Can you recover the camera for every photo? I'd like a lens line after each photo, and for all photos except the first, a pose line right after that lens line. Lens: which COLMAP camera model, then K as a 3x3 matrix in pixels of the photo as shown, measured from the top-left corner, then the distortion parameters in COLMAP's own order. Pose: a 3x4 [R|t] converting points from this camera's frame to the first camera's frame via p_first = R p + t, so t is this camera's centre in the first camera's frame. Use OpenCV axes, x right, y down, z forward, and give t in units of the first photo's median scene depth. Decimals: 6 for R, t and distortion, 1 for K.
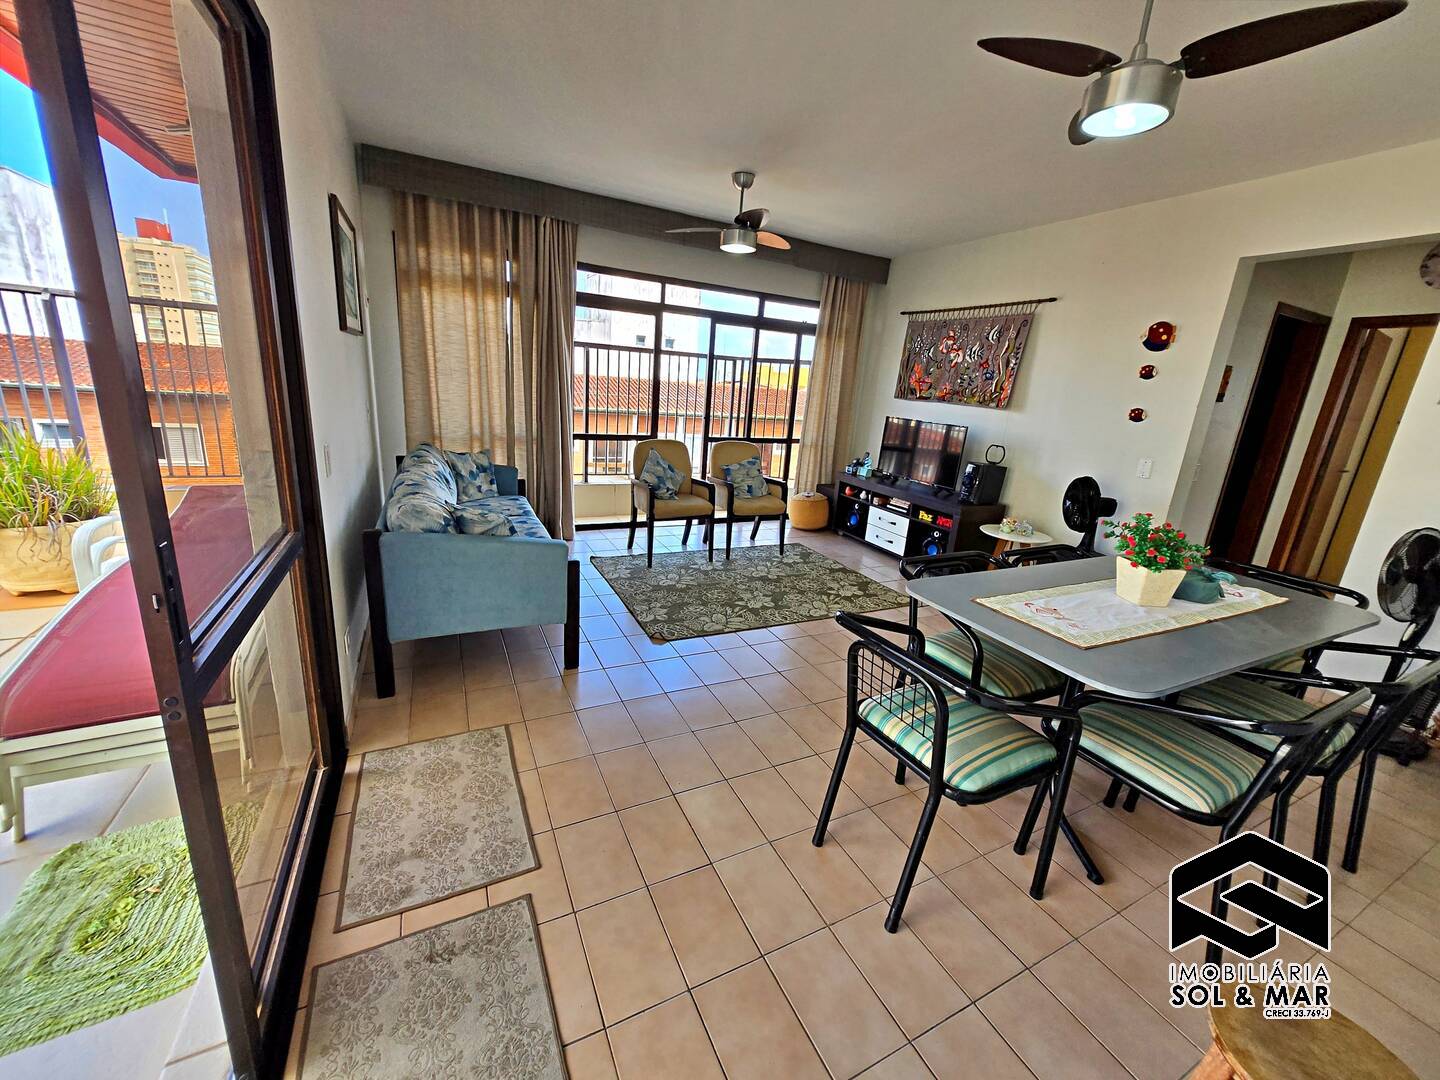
lens RADIAL K [[566.0, 0, 725.0], [0, 566.0, 533.5], [0, 0, 1]] dist [0.000548, -0.000907]
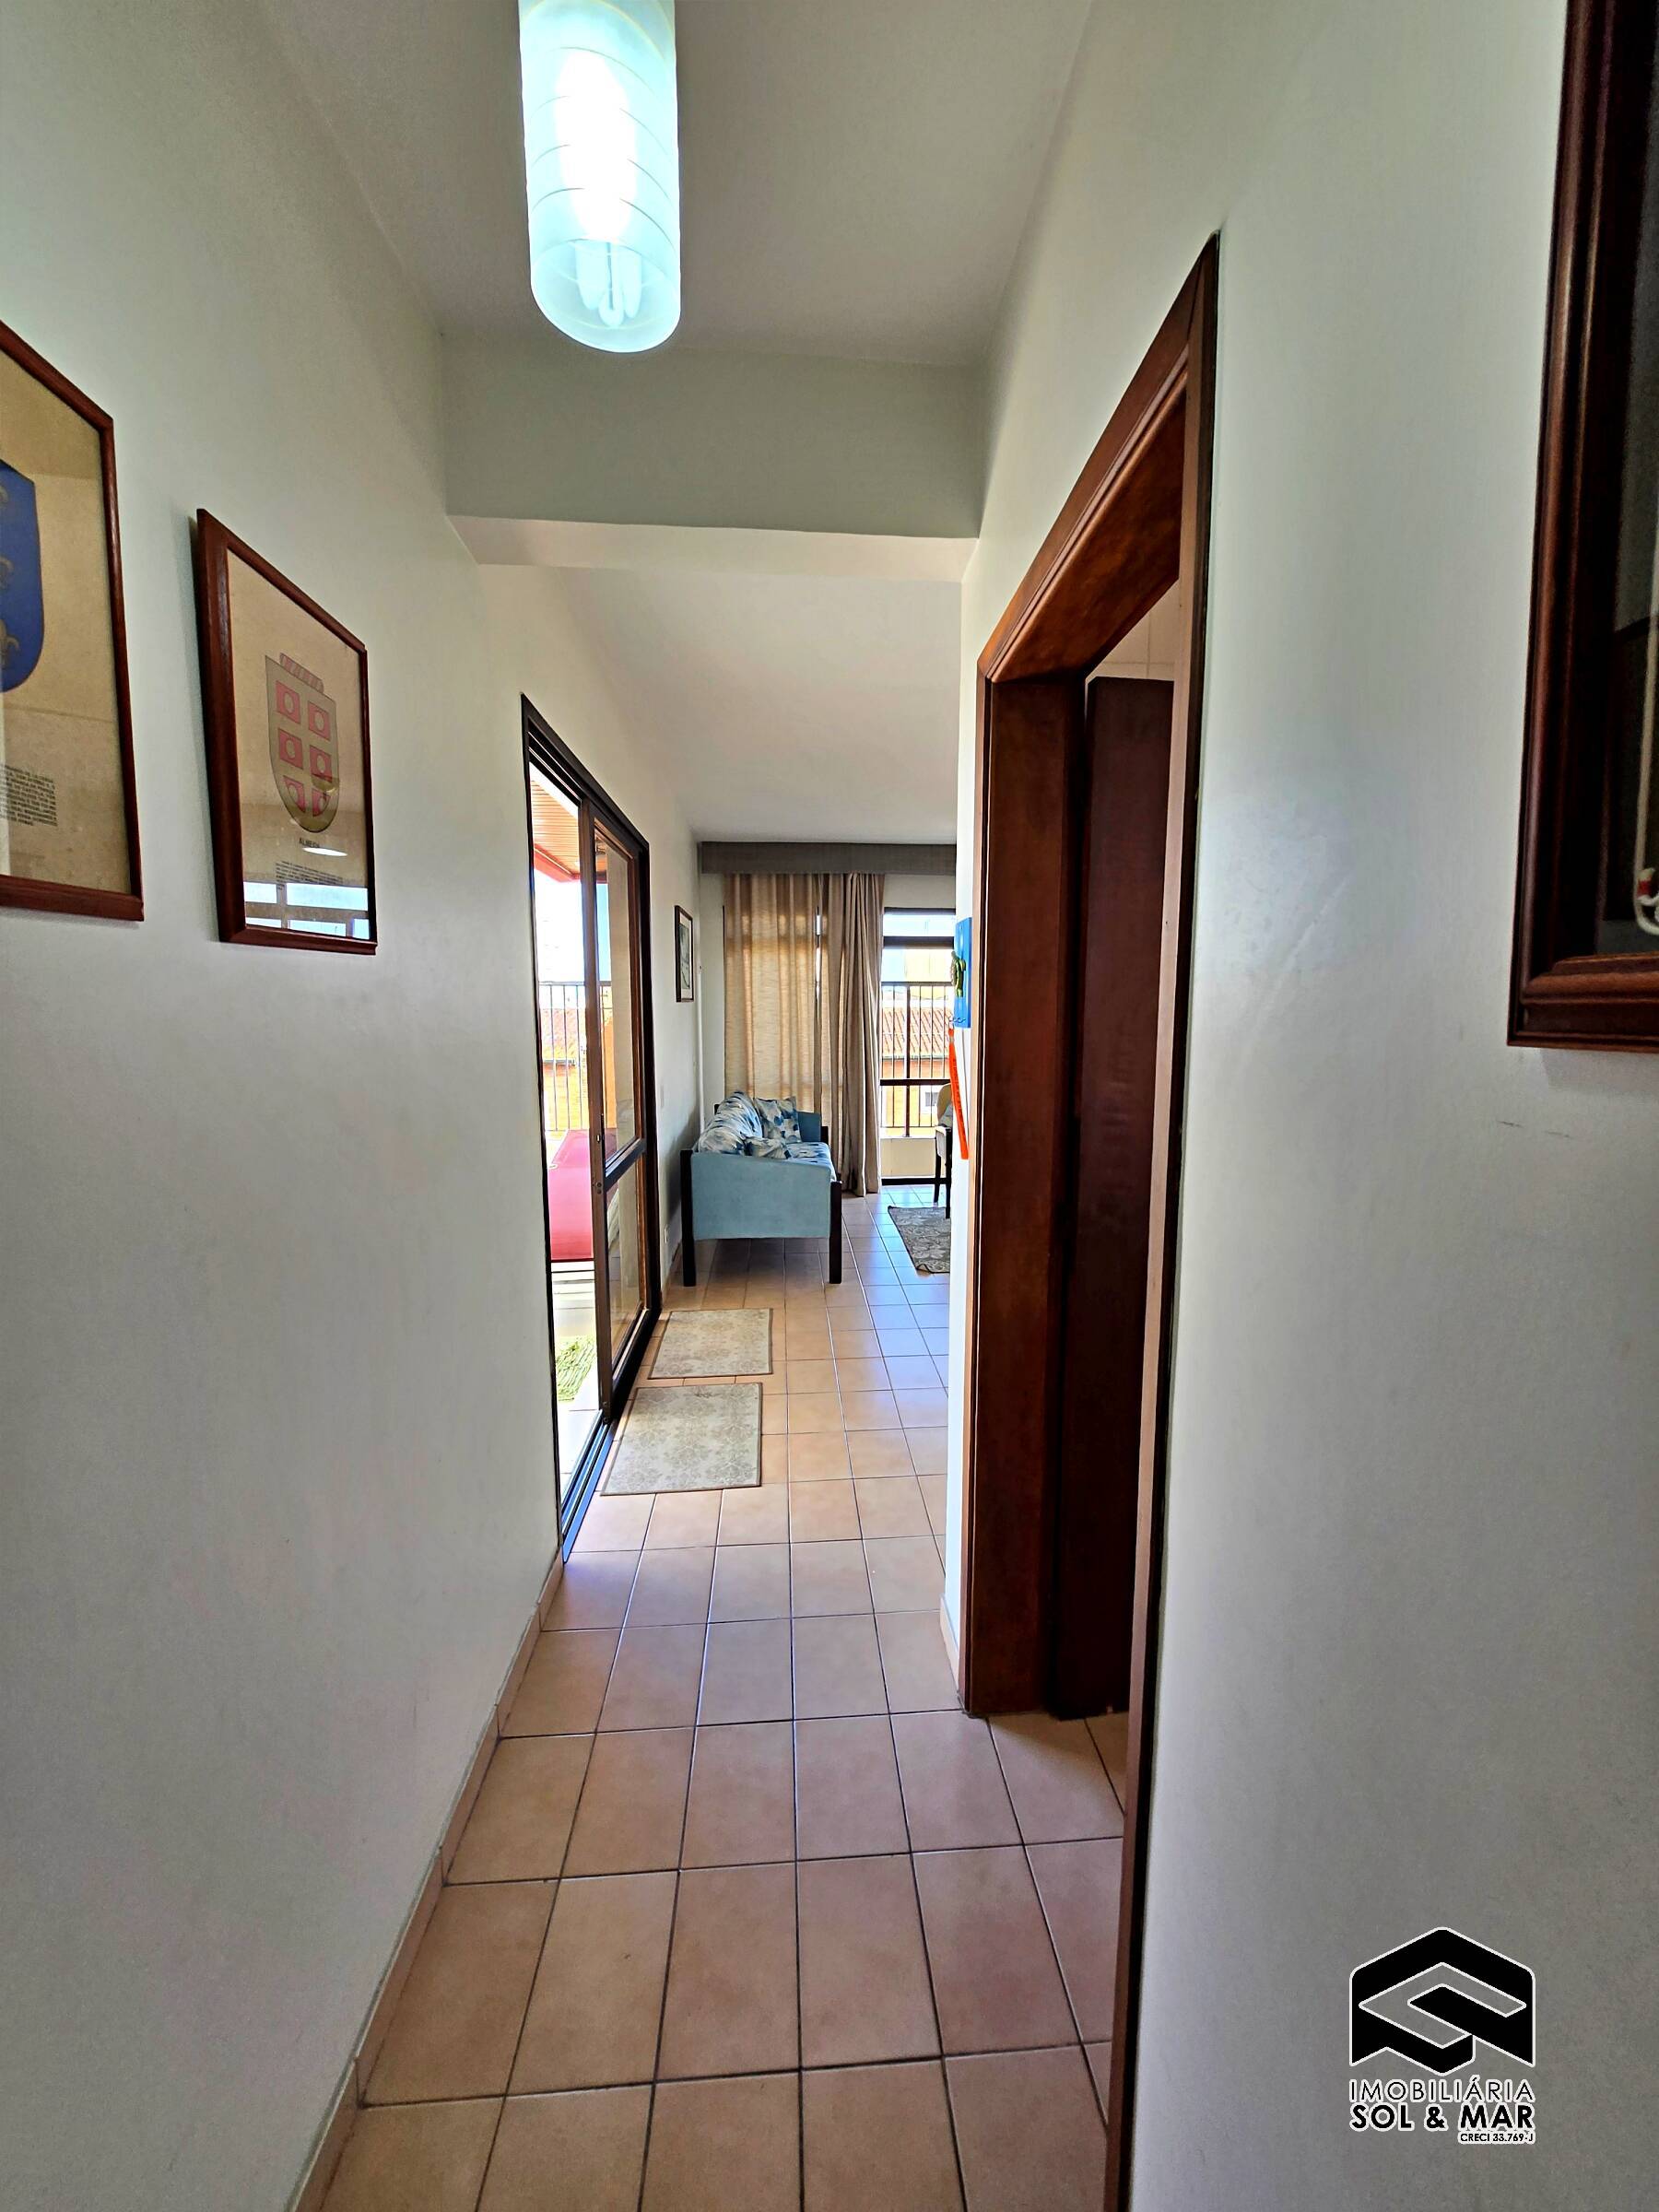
lens RADIAL K [[869.5, 0, 822.5], [0, 869.5, 1111.7], [0, 0, 1]] dist [0.000548, -0.000907]
pose [[0.912140, -0.023306, -0.409216, 0.282545], [-0.038008, 0.989271, -0.141062, 0.102526], [0.408113, 0.144222, 0.901468, -0.405400]]
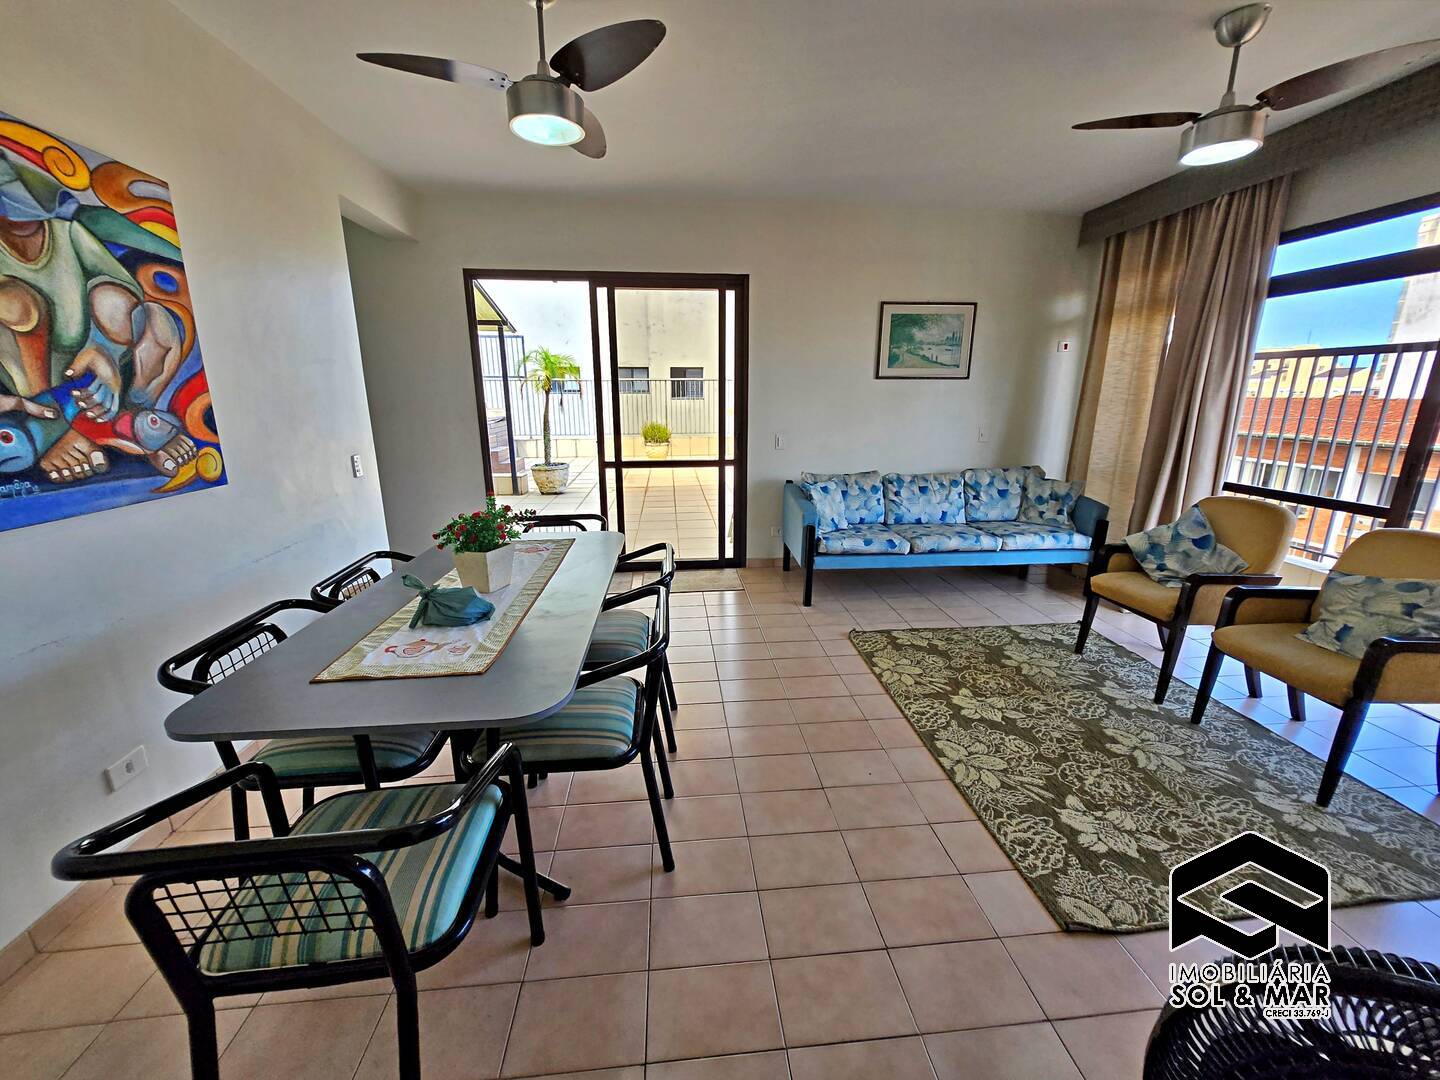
lens RADIAL K [[566.0, 0, 716.9], [0, 566.0, 534.4], [0, 0, 1]] dist [0.000548, -0.000907]
pose [[-0.371589, 0.164135, -0.913773, 0.745570], [-0.258304, 0.927108, 0.271570, -0.175348], [0.891740, 0.336944, -0.302106, 0.813221]]
